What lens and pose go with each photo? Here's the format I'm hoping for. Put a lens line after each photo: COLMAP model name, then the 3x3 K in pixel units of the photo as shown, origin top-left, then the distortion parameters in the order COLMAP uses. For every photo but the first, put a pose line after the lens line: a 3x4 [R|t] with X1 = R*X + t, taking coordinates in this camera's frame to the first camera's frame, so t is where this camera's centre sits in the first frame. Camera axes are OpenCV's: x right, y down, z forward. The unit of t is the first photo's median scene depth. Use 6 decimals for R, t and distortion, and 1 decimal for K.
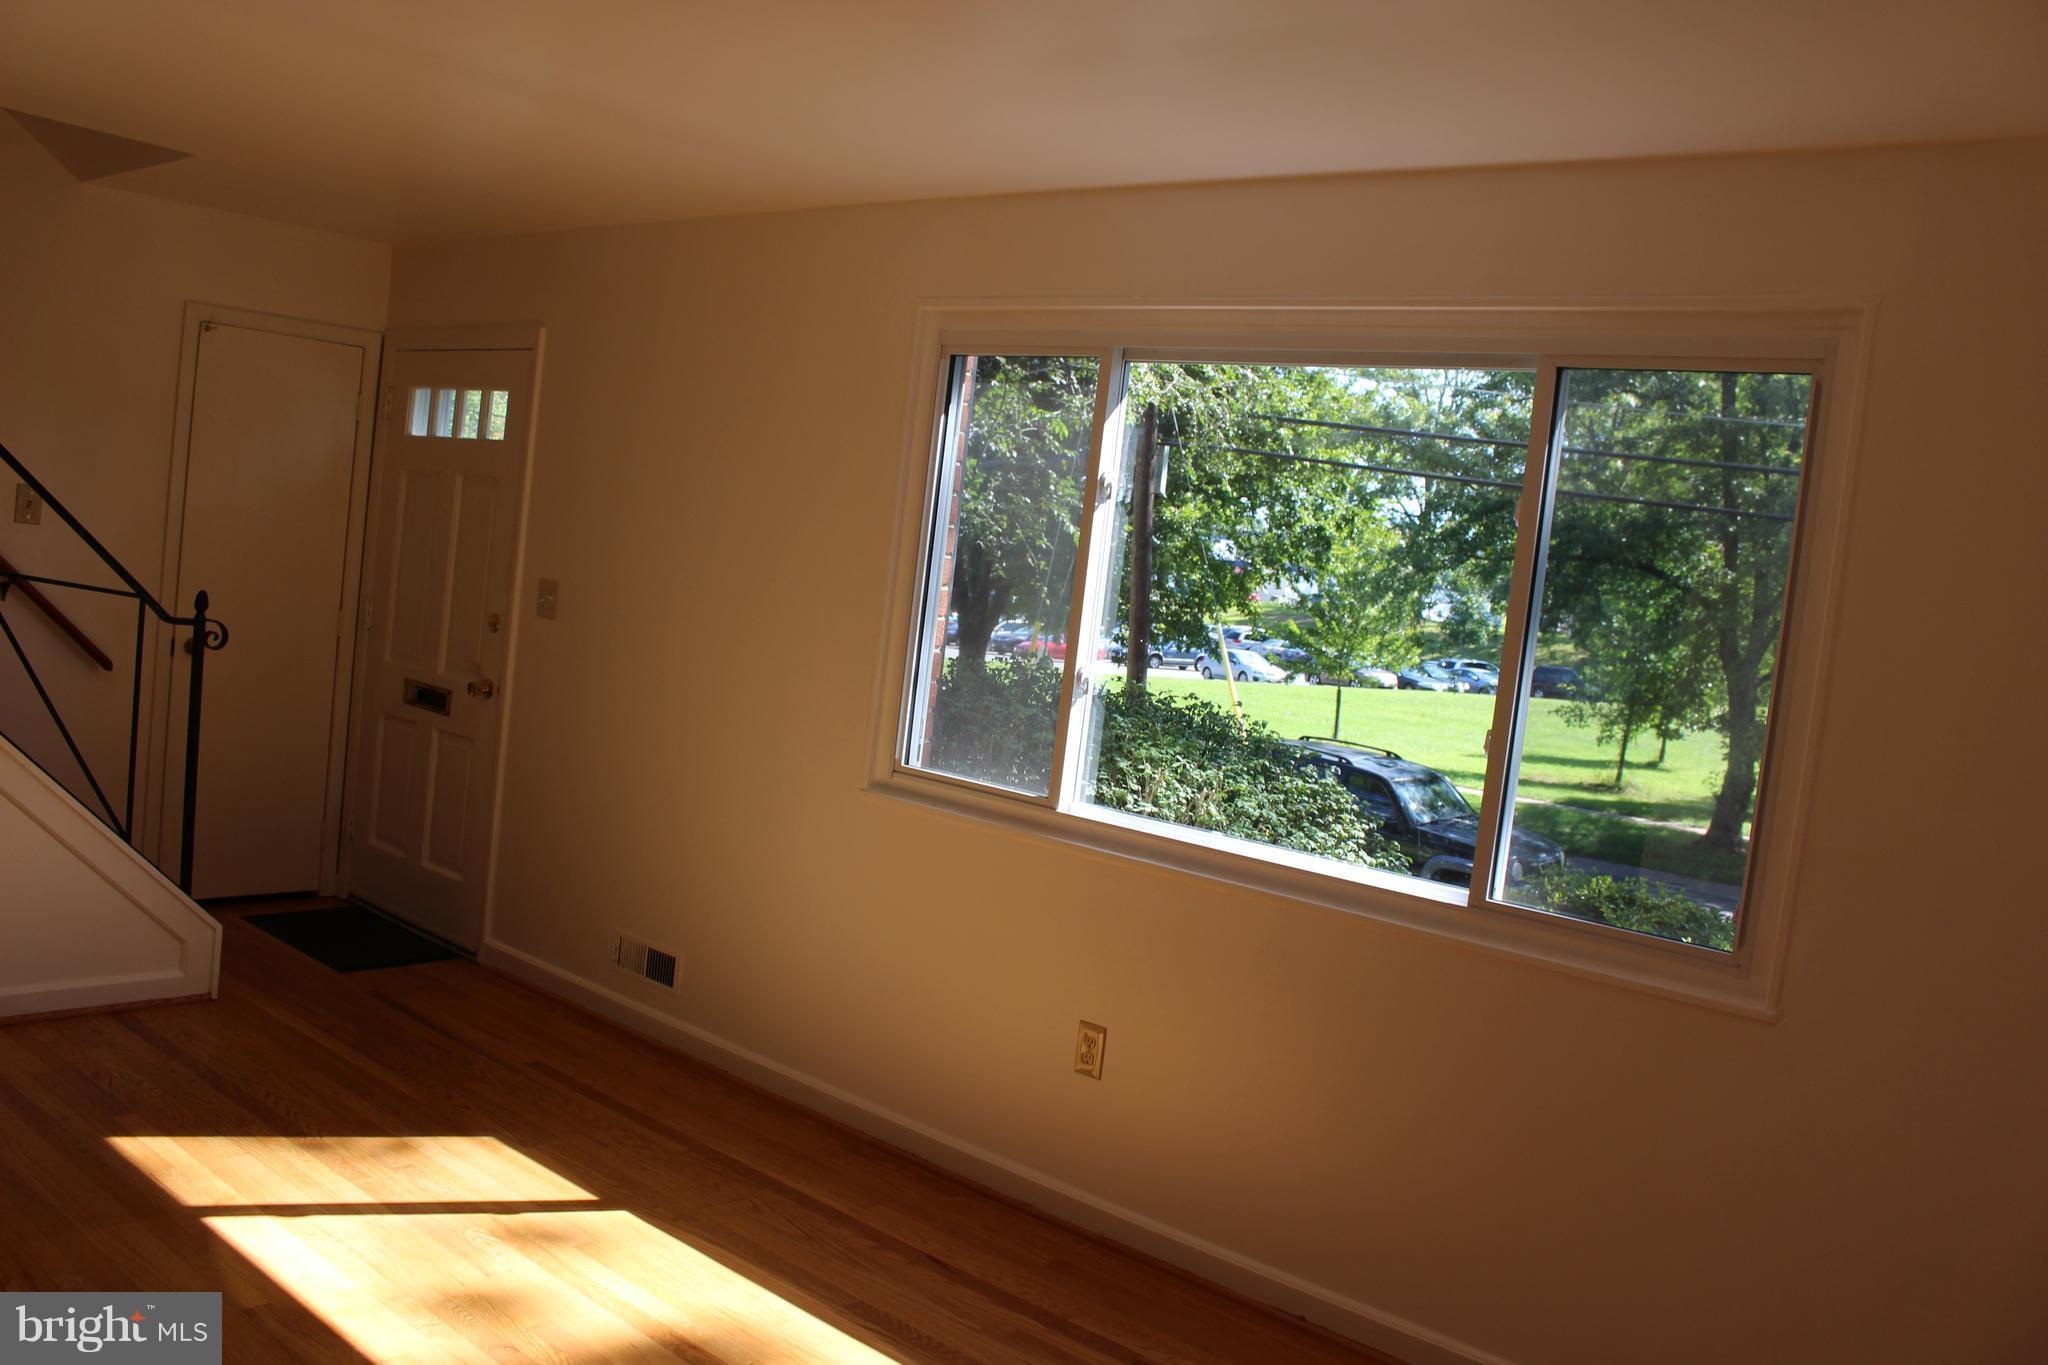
lens RADIAL K [[1729.0, 0, 1024.0], [0, 1729.0, 682.5], [0, 0, 1]] dist [-0.065978, -0.007593]
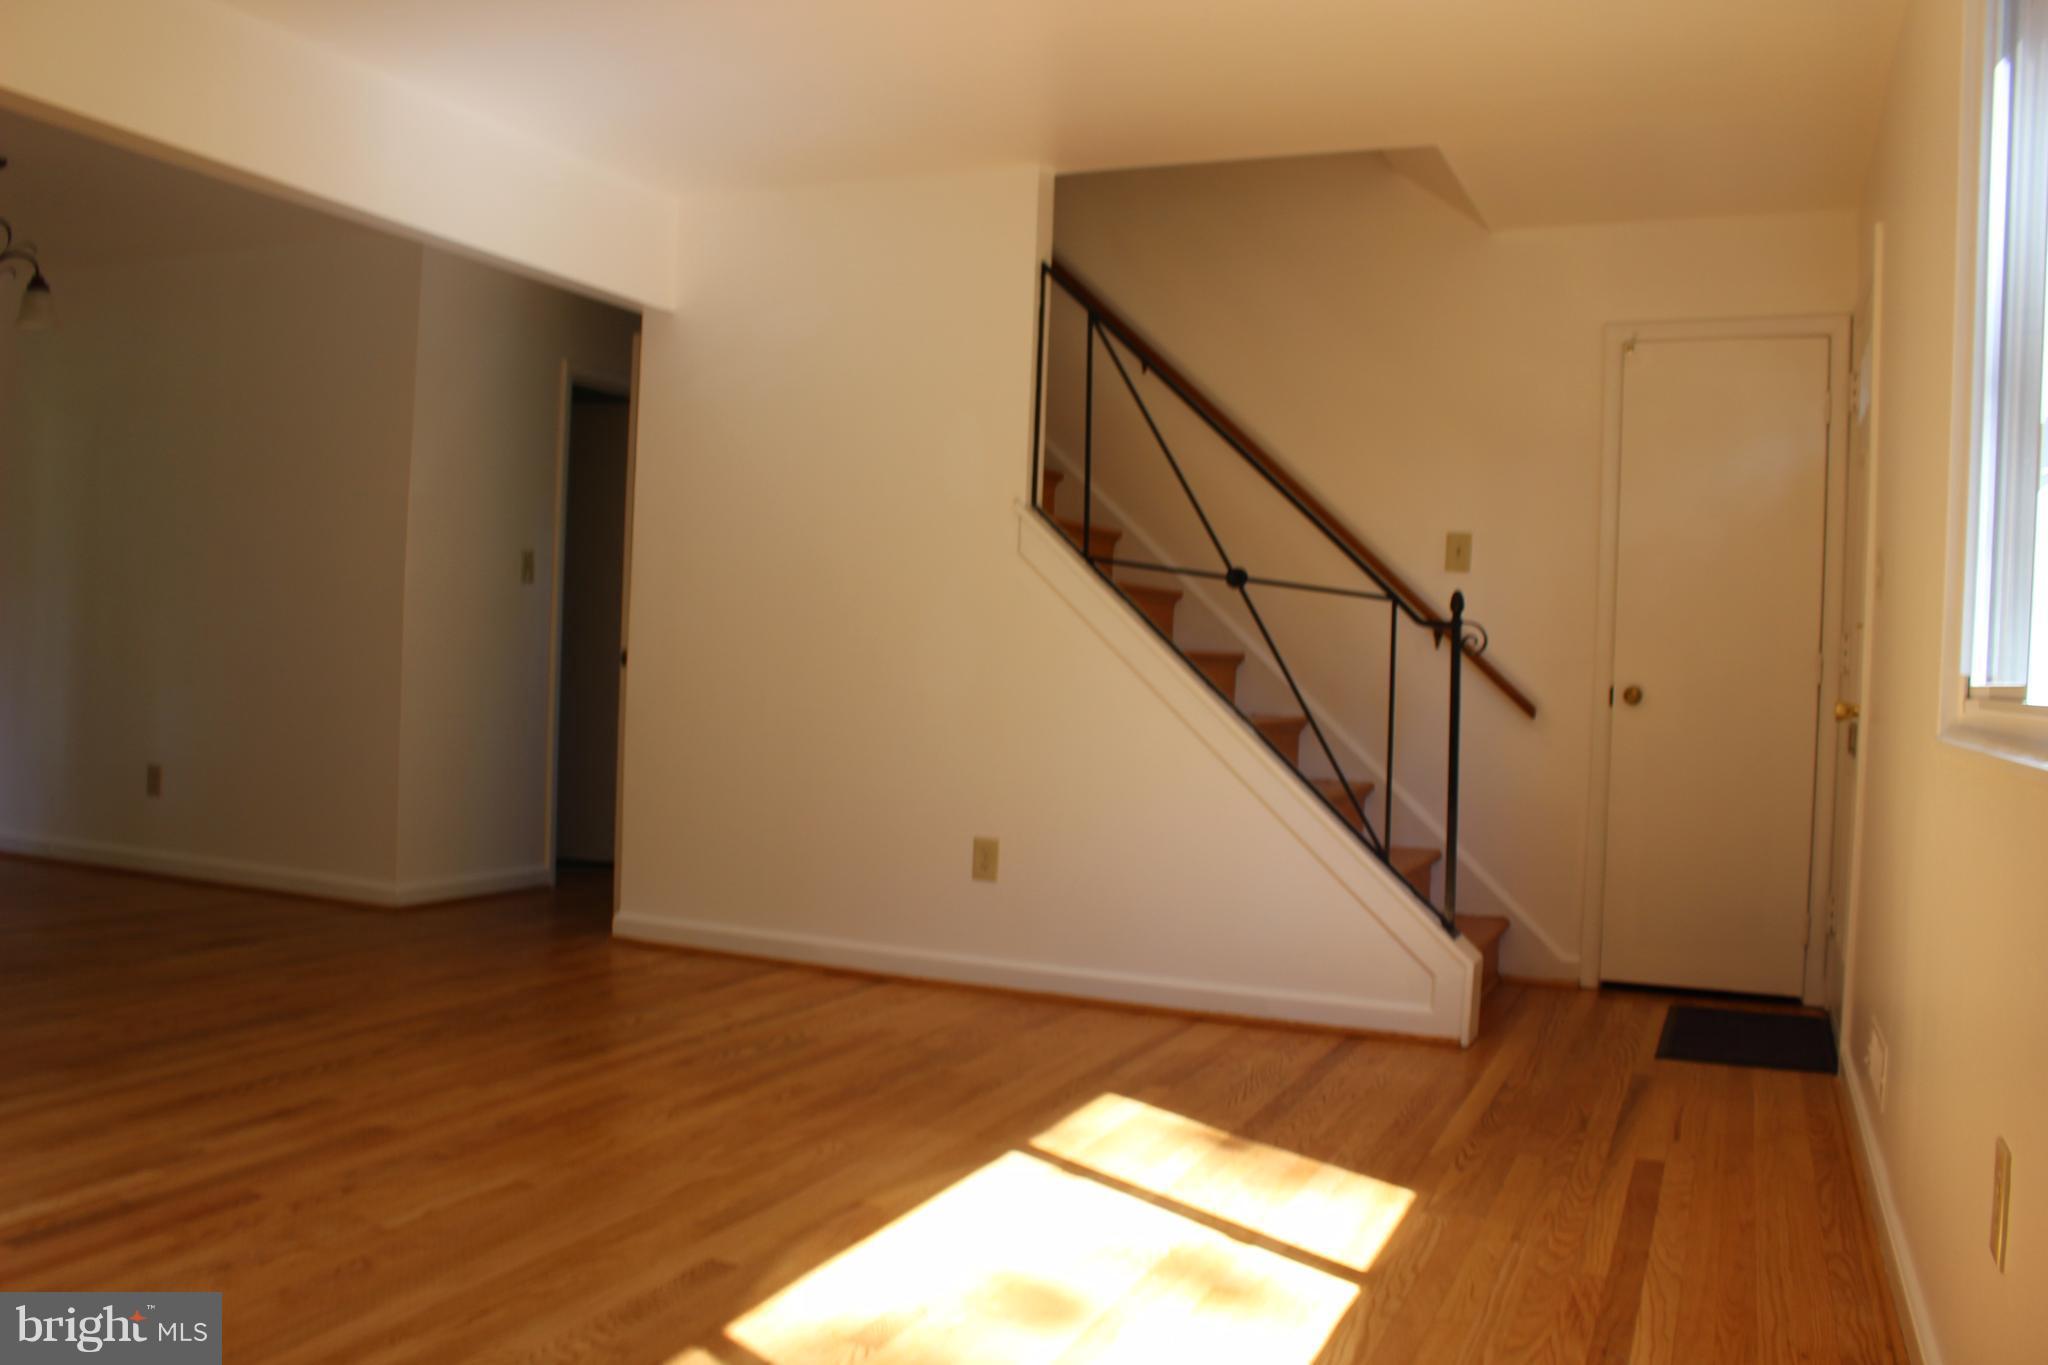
lens RADIAL K [[1729.0, 0, 1024.0], [0, 1729.0, 682.5], [0, 0, 1]] dist [-0.065978, -0.007593]
pose [[0.317300, -0.089398, -0.944102, 0.334665], [-0.073904, 0.990188, -0.118600, 0.128648], [0.945441, 0.107405, 0.307580, 0.514560]]
